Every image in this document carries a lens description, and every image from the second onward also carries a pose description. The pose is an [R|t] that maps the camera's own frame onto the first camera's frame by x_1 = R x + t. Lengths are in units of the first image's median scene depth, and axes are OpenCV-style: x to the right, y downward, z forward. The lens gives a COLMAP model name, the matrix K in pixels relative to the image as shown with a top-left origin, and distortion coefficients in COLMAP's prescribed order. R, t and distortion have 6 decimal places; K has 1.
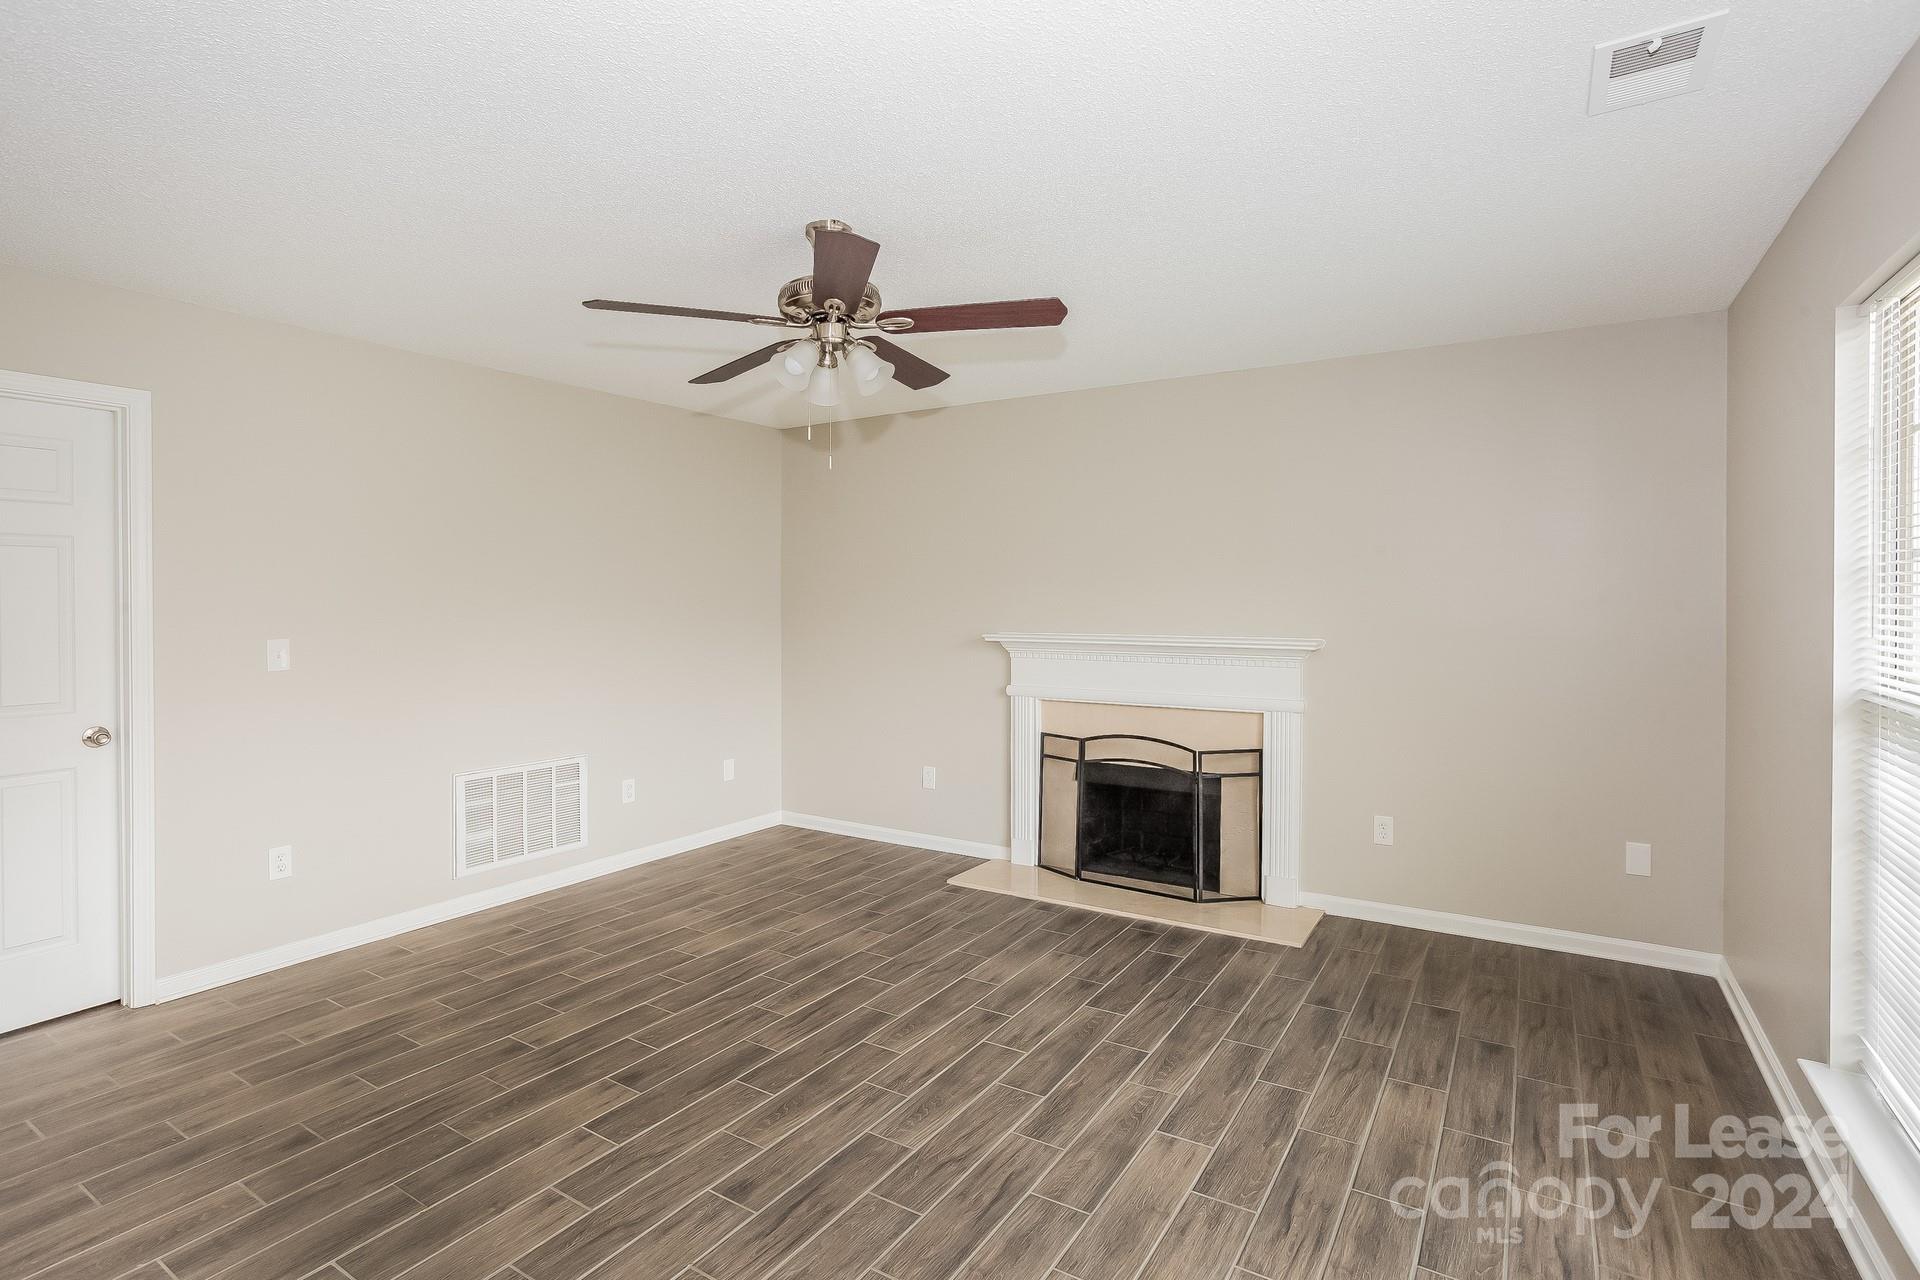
lens RADIAL K [[923.4, 0, 942.1], [0, 923.4, 627.2], [0, 0, 1]] dist [-0.039423, -0.001819]
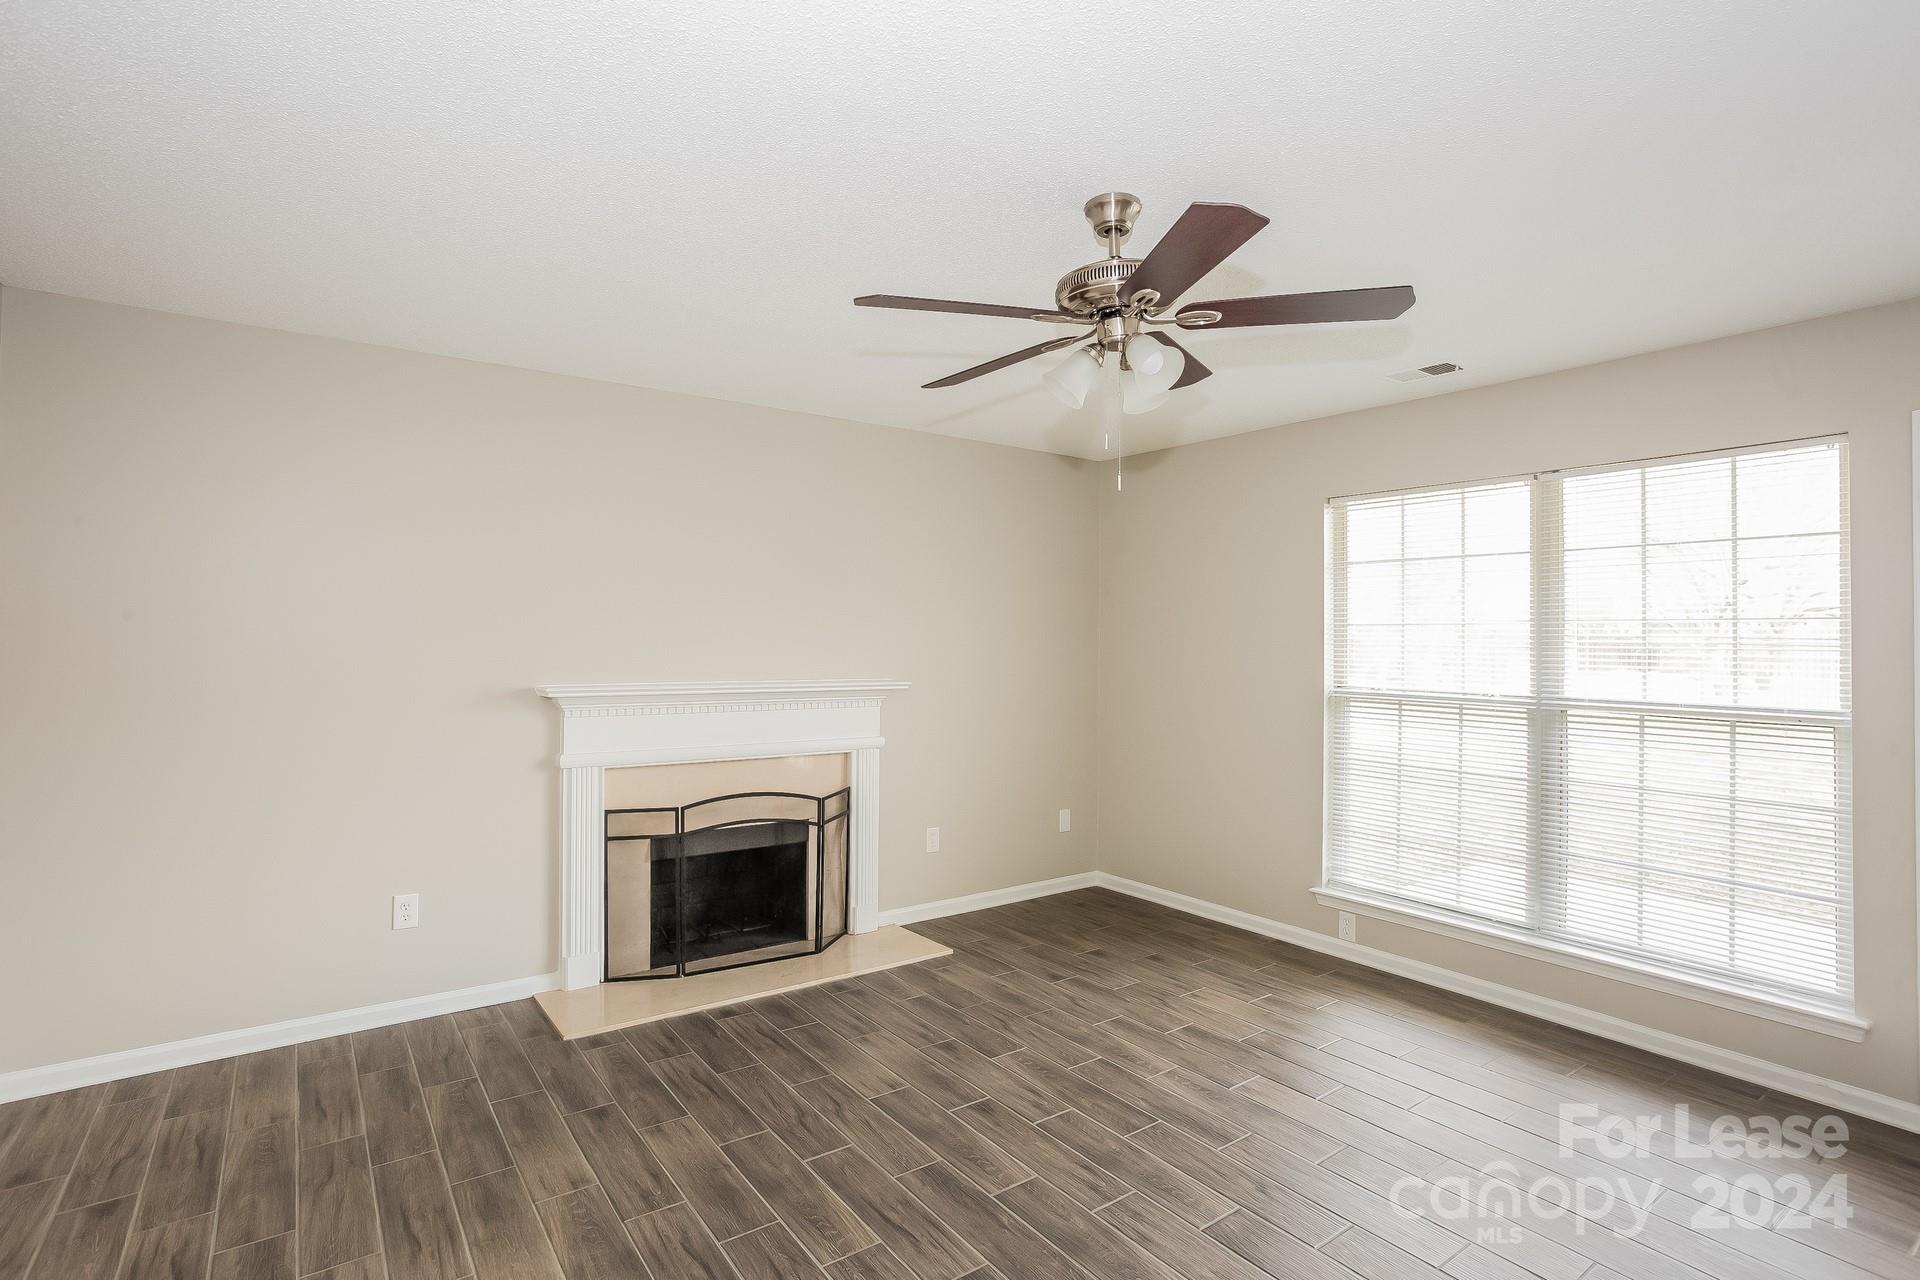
lens RADIAL K [[923.4, 0, 948.2], [0, 923.4, 647.4], [0, 0, 1]] dist [-0.039423, -0.001819]
pose [[0.361579, 0.006780, 0.932317, -0.597495], [0.010478, 0.999881, -0.011335, -0.012849], [-0.932283, 0.013867, 0.361465, 0.523645]]
